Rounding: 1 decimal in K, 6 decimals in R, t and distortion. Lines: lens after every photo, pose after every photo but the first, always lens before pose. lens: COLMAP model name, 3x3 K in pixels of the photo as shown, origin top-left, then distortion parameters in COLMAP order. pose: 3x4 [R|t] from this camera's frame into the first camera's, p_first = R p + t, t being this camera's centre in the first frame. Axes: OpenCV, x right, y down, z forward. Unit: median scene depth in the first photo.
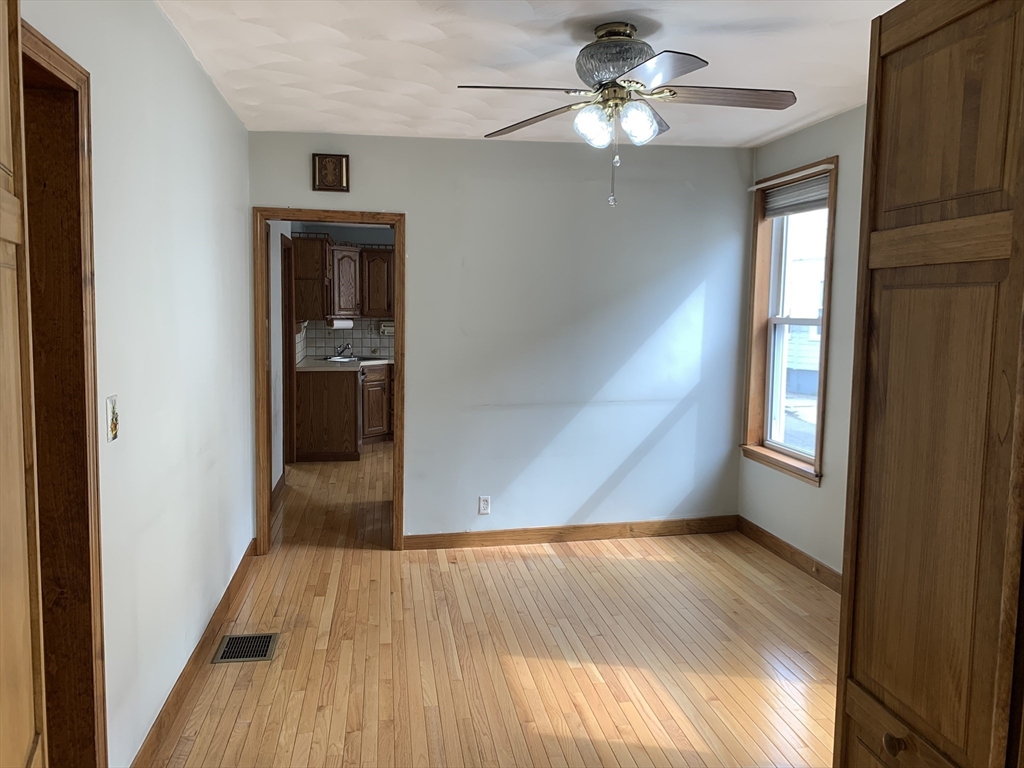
lens RADIAL K [[798.4, 0, 512.0], [0, 798.4, 384.0], [0, 0, 1]] dist [0.071999, -0.113903]
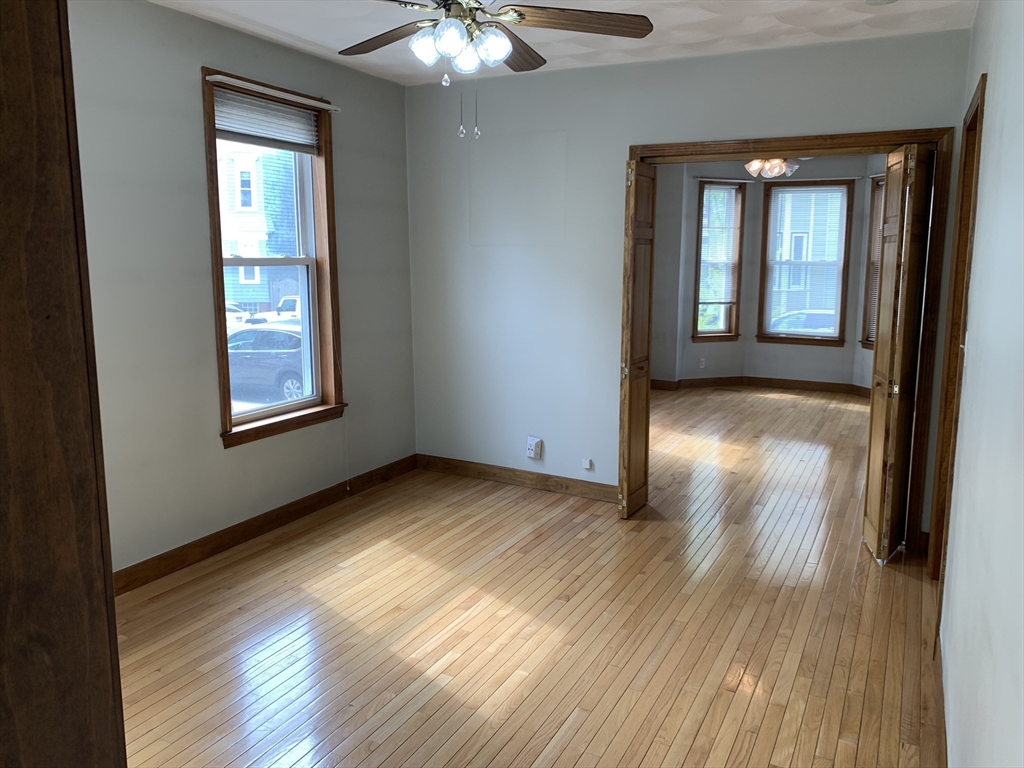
lens RADIAL K [[798.4, 0, 512.0], [0, 798.4, 384.0], [0, 0, 1]] dist [0.071999, -0.113903]
pose [[-0.806719, -0.112599, 0.580109, -0.429521], [0.040722, 0.968752, 0.244664, -0.149334], [-0.589530, 0.220999, -0.776926, 1.539985]]
